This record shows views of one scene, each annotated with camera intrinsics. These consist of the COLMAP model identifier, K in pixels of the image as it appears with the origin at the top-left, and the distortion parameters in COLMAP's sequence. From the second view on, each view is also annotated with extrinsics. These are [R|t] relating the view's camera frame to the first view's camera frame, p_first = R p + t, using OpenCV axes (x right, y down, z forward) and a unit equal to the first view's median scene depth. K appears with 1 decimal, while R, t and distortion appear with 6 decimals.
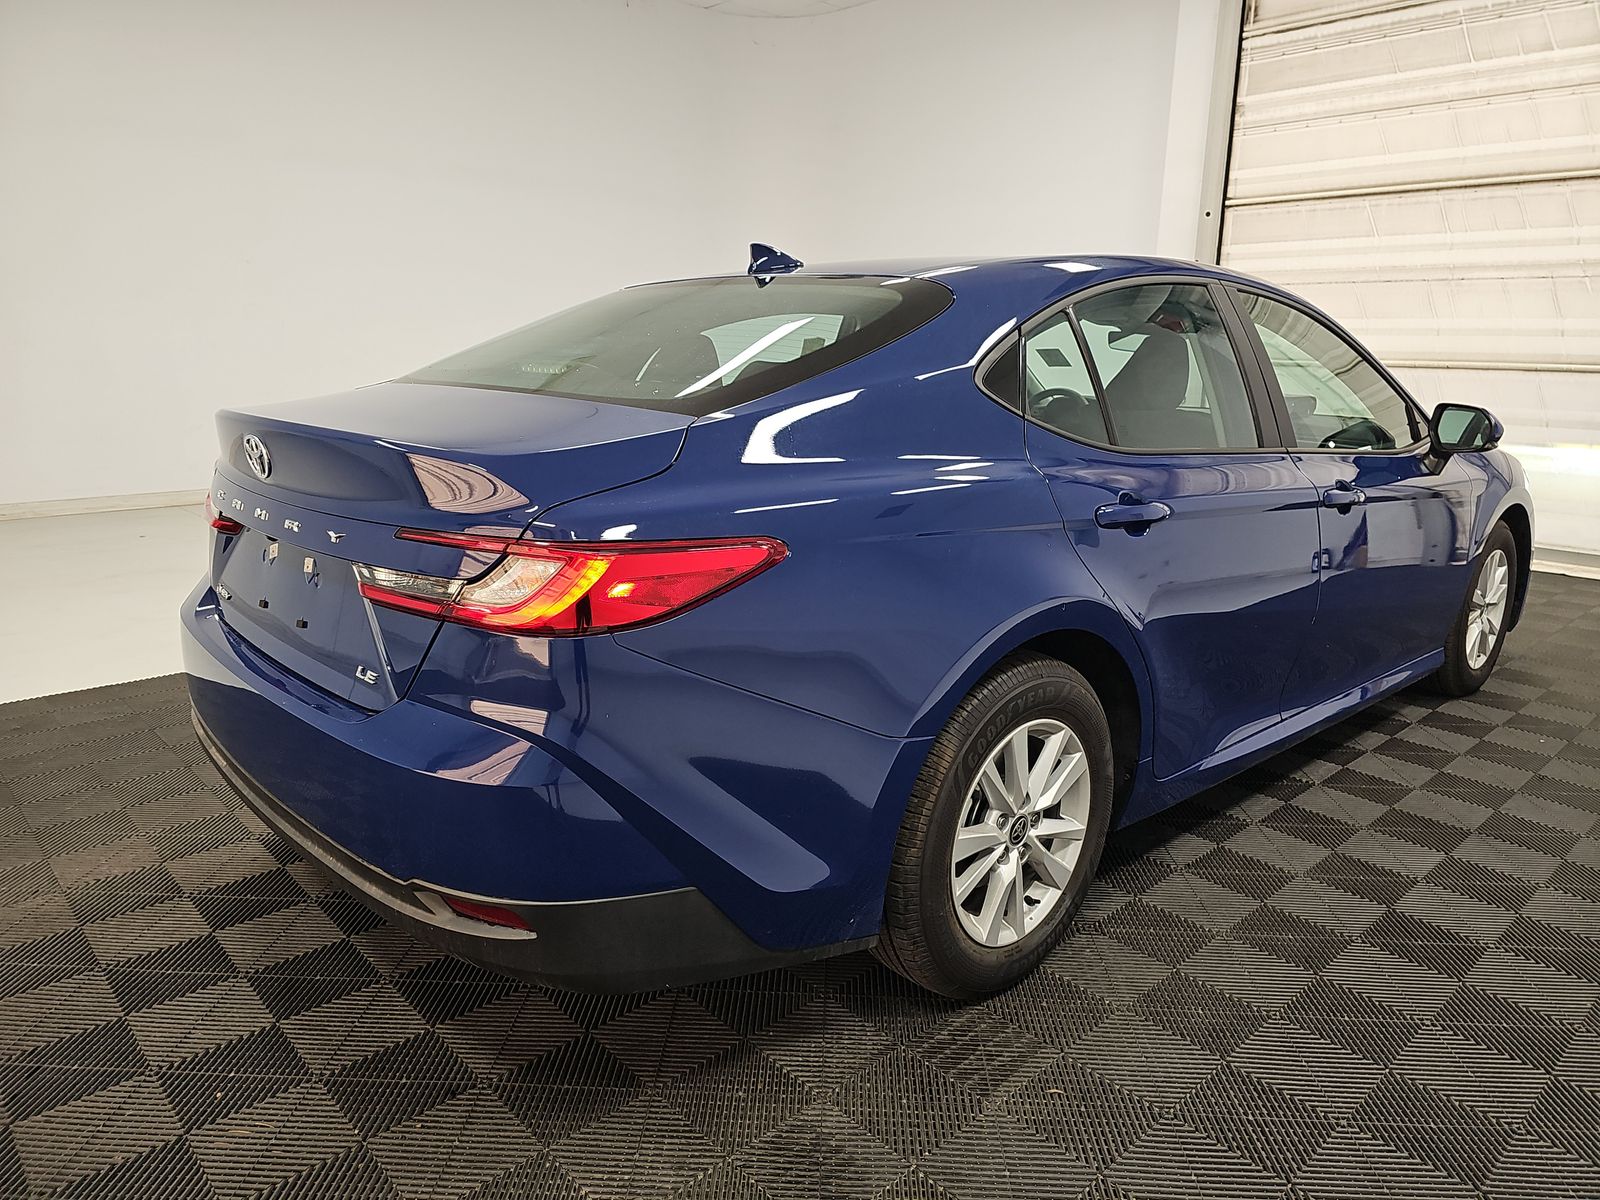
lens RADIAL K [[1086.6, 0, 800.0], [0, 1086.6, 600.0], [0, 0, 1]] dist [0.029546, -0.033809]
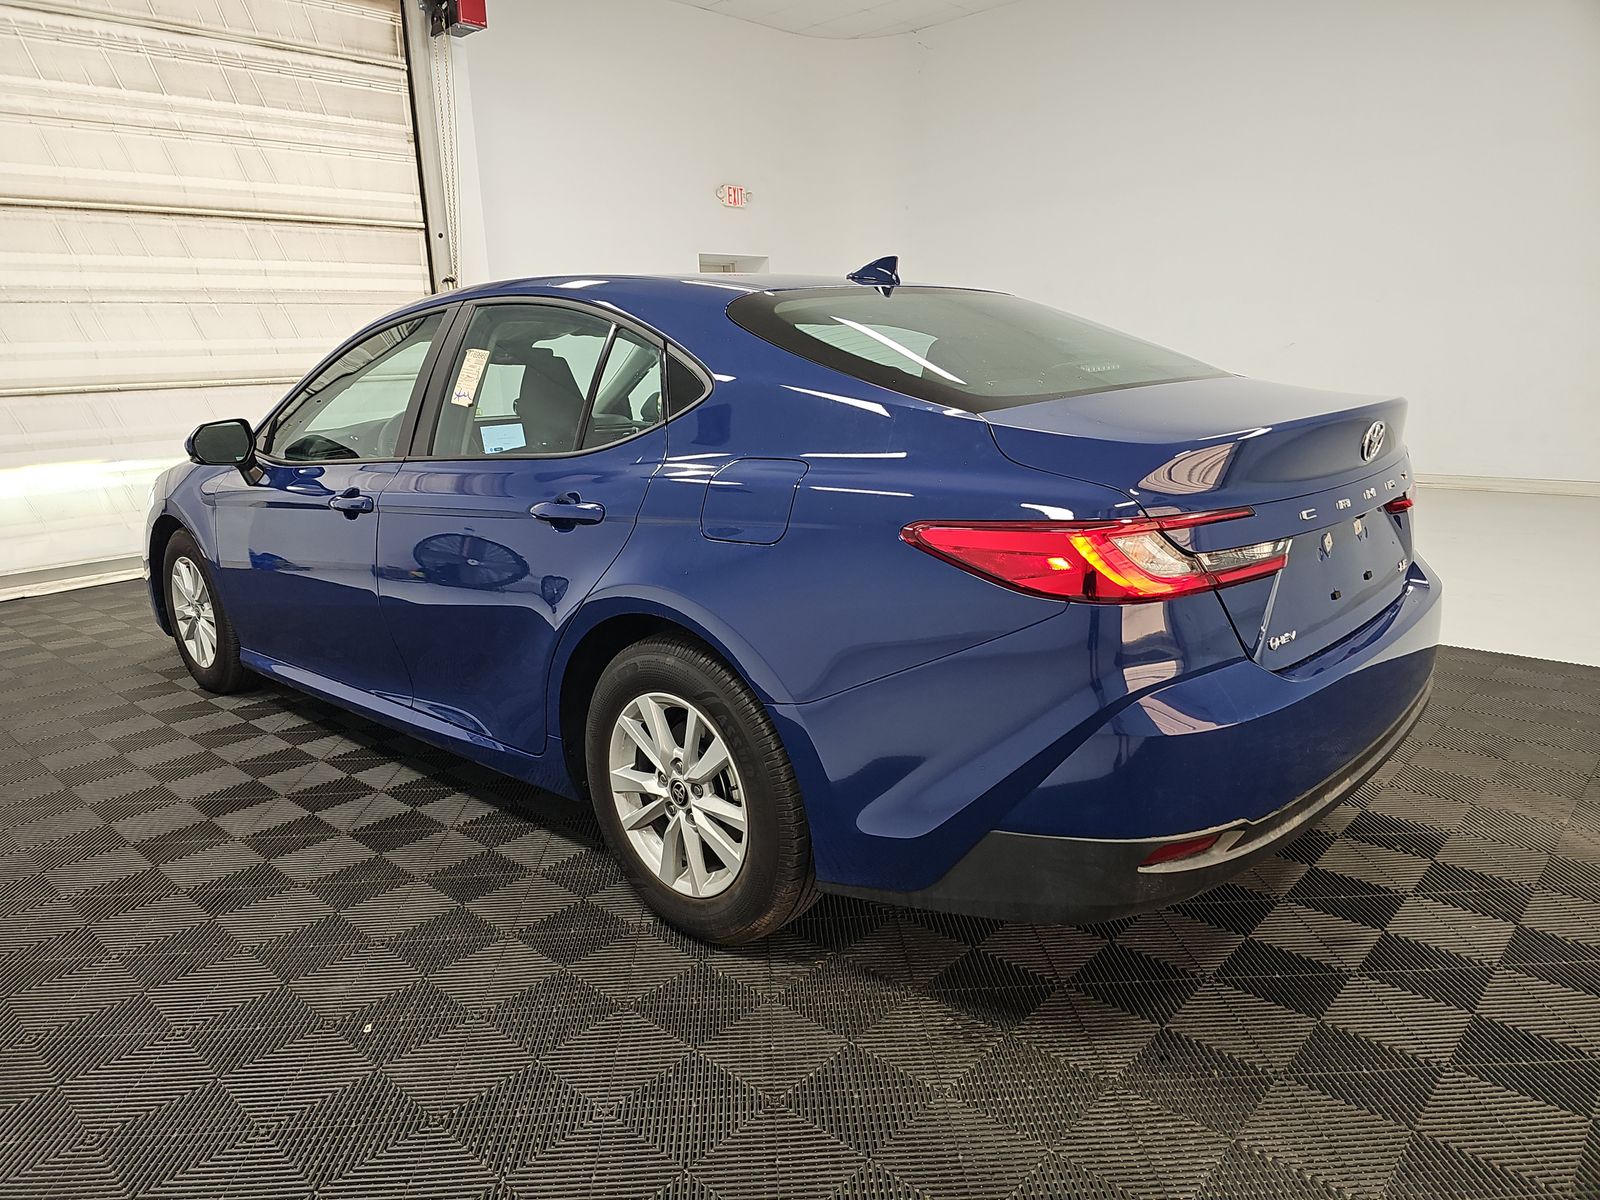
lens RADIAL K [[1086.6, 0, 800.0], [0, 1086.6, 600.0], [0, 0, 1]] dist [0.029546, -0.033809]
pose [[-0.080169, -0.235471, 0.968569, -0.465714], [0.264071, 0.931960, 0.248428, -0.119001], [-0.961166, 0.275687, -0.012533, 0.471600]]
